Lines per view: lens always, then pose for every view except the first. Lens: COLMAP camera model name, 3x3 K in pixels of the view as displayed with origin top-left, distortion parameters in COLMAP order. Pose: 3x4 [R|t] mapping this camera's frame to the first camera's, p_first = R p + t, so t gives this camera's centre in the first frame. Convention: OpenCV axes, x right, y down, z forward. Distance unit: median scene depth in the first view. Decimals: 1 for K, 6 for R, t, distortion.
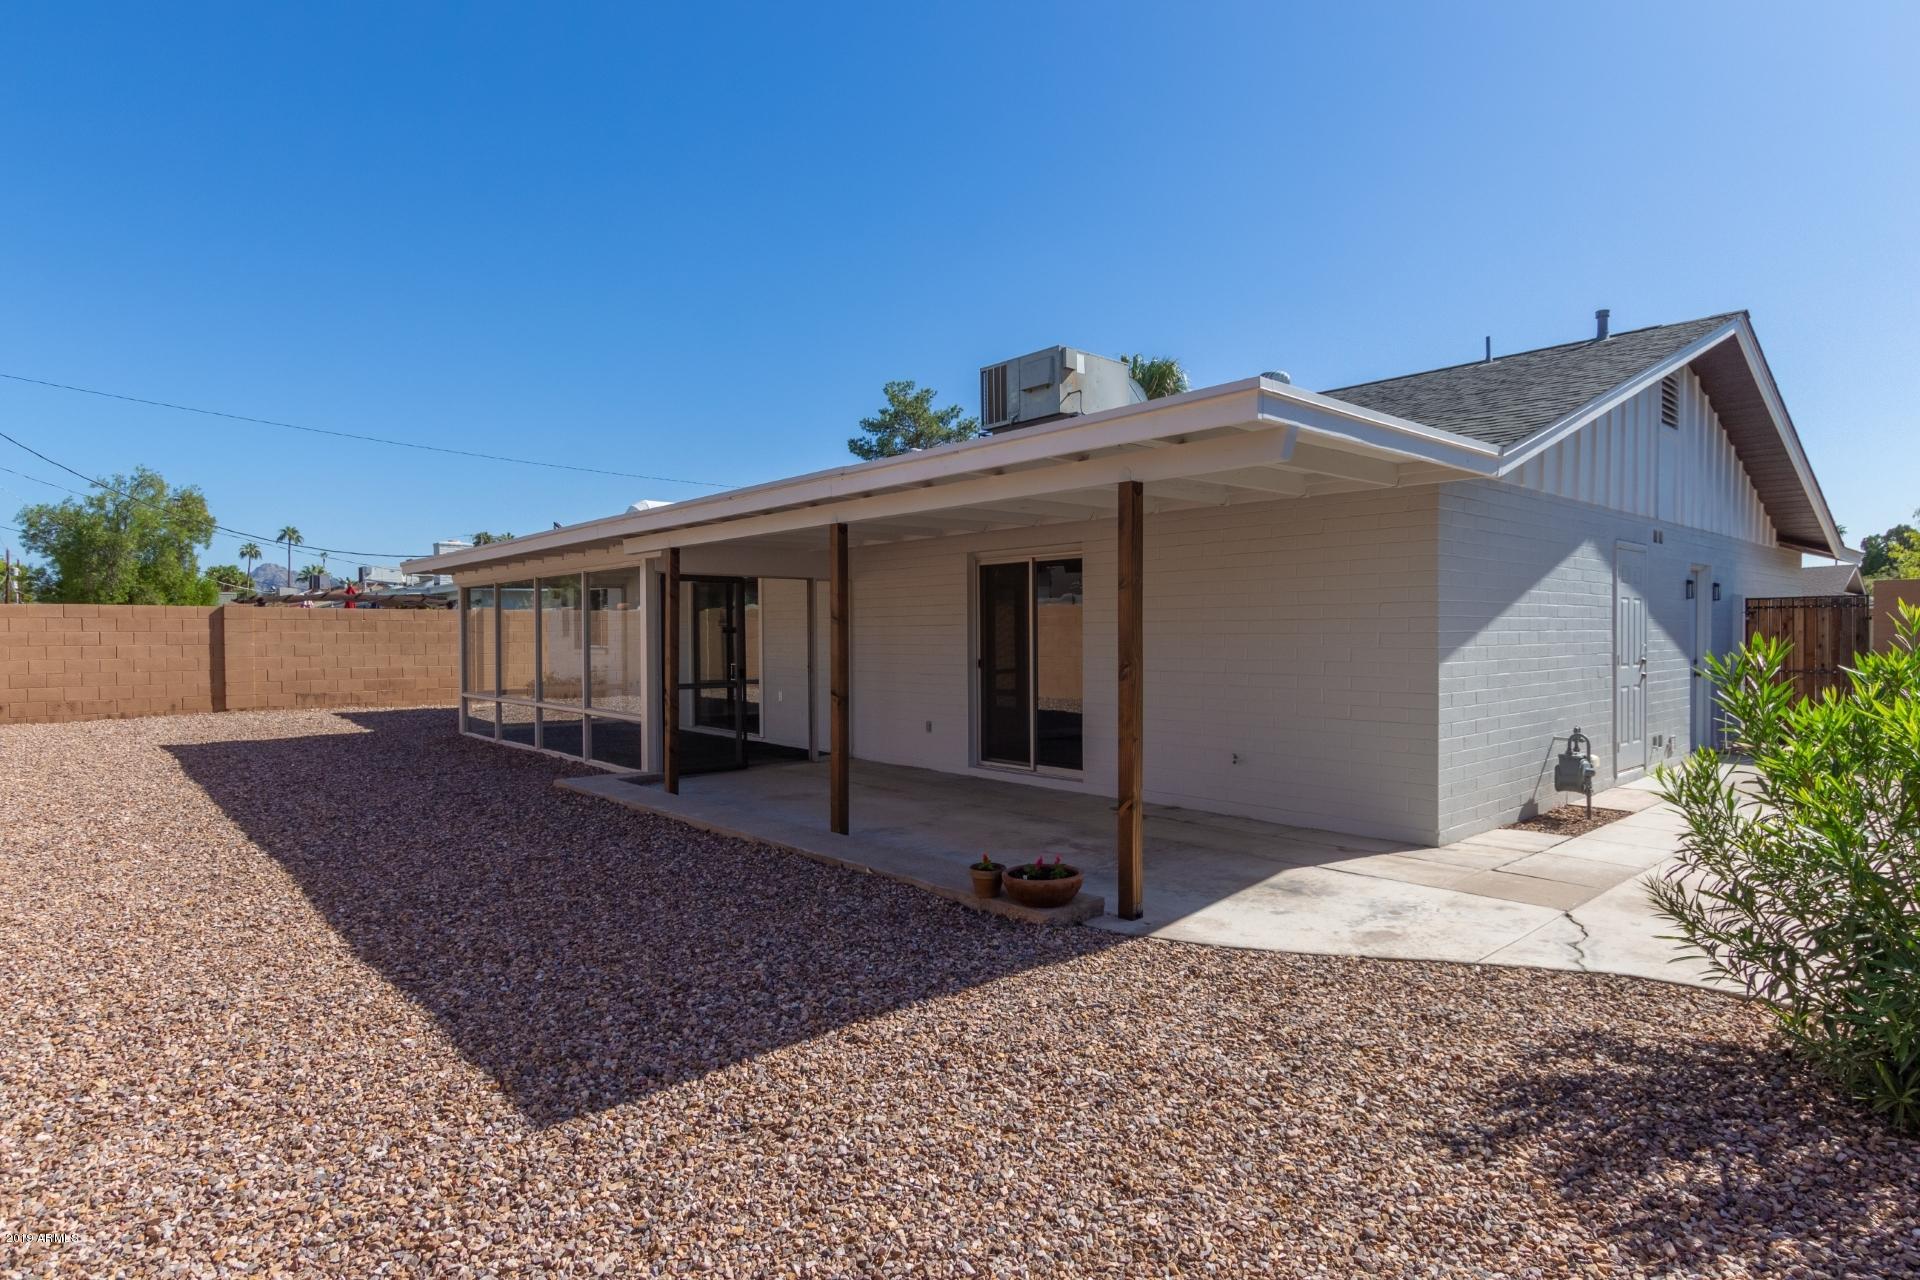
lens RADIAL K [[1046.6, 0, 959.4], [0, 1046.6, 641.3], [0, 0, 1]] dist [0.026919, 0.000224]
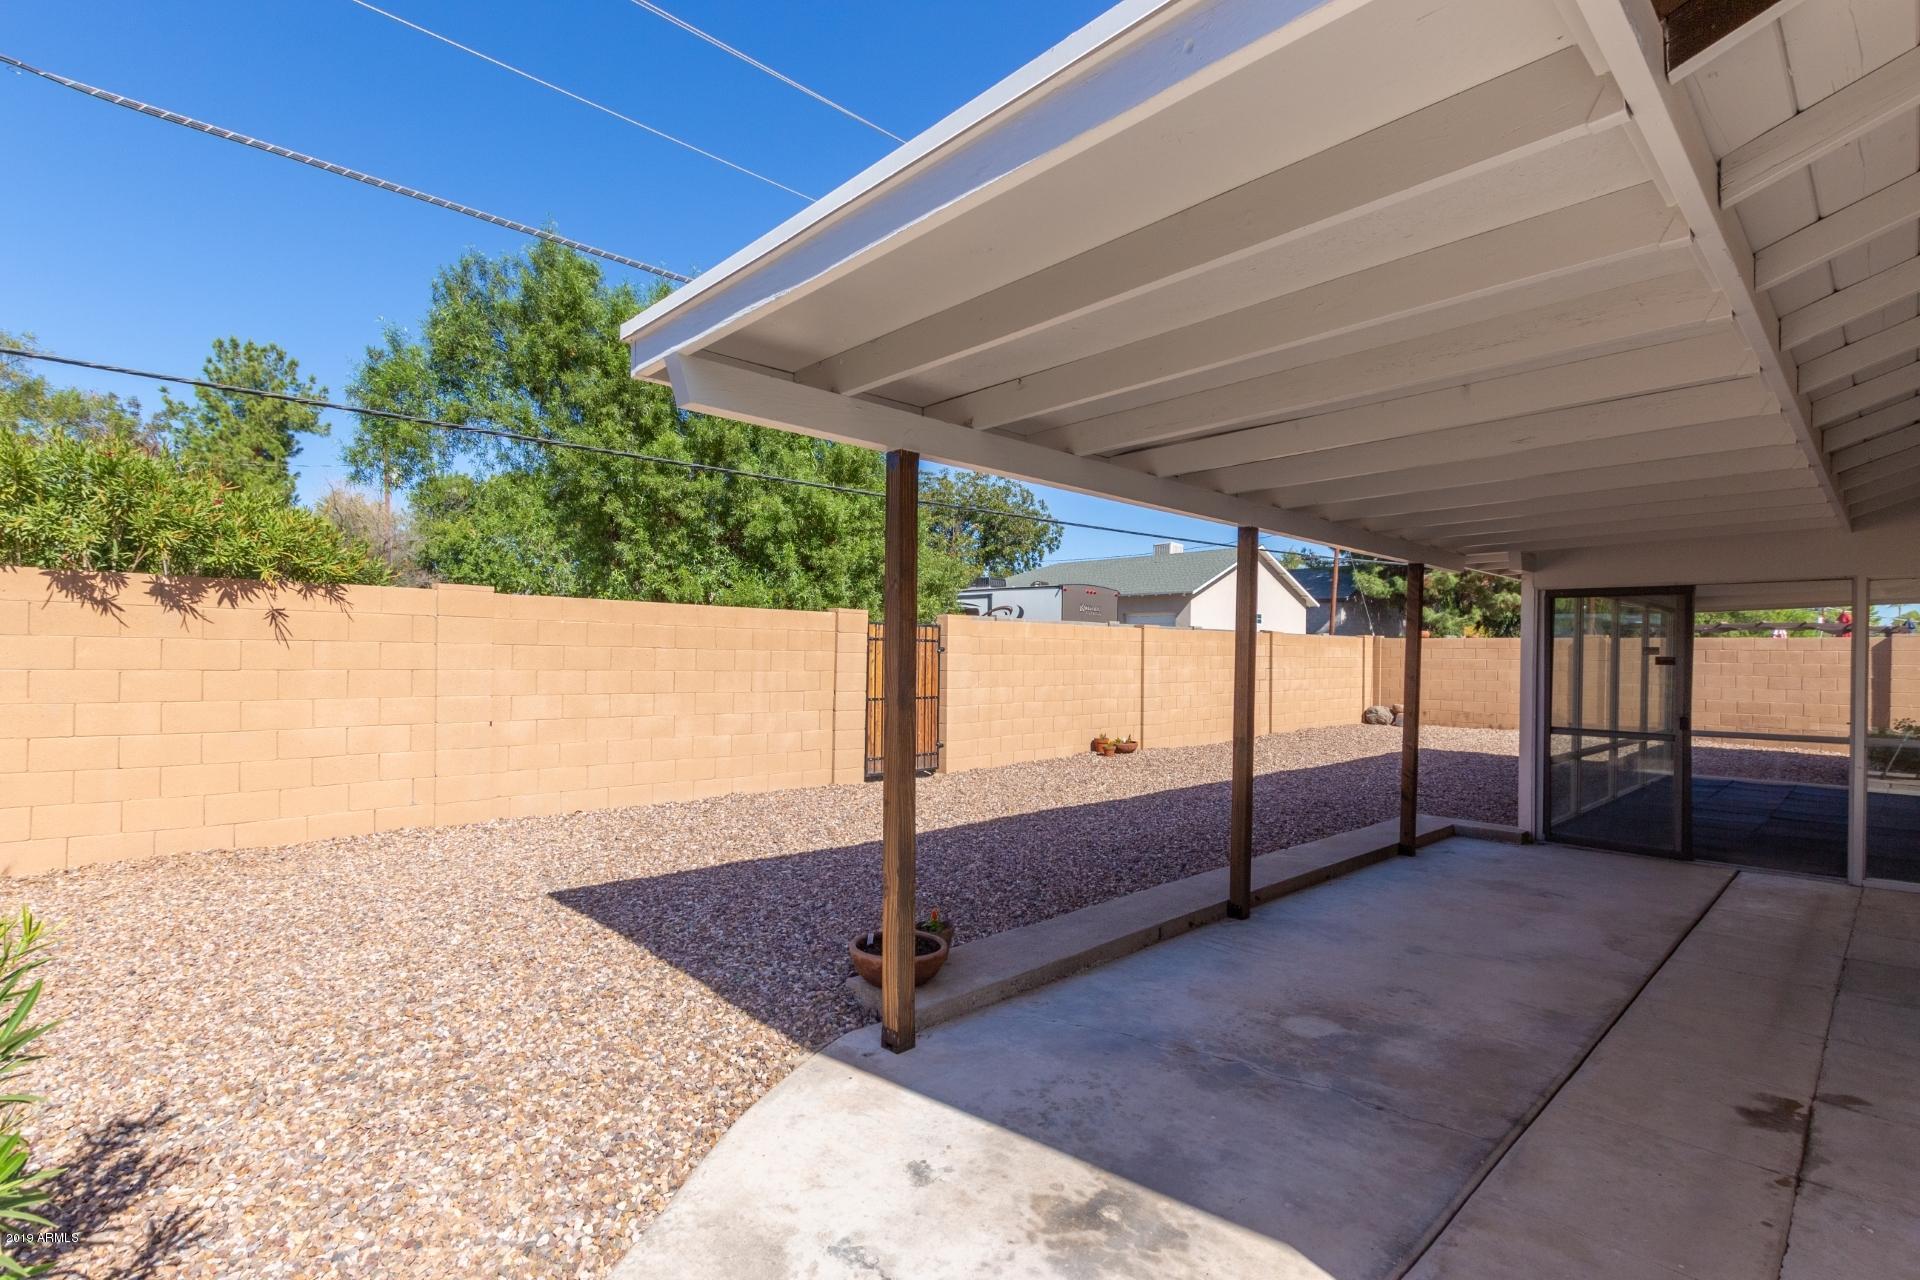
lens RADIAL K [[912.4, 0, 959.5], [0, 912.4, 646.2], [0, 0, 1]] dist [-0.001146, -0.000561]
pose [[0.004782, -0.006279, -0.999969, 0.736790], [-0.022332, 0.999730, -0.006384, -0.009641], [0.999739, 0.022362, 0.004641, 0.959734]]
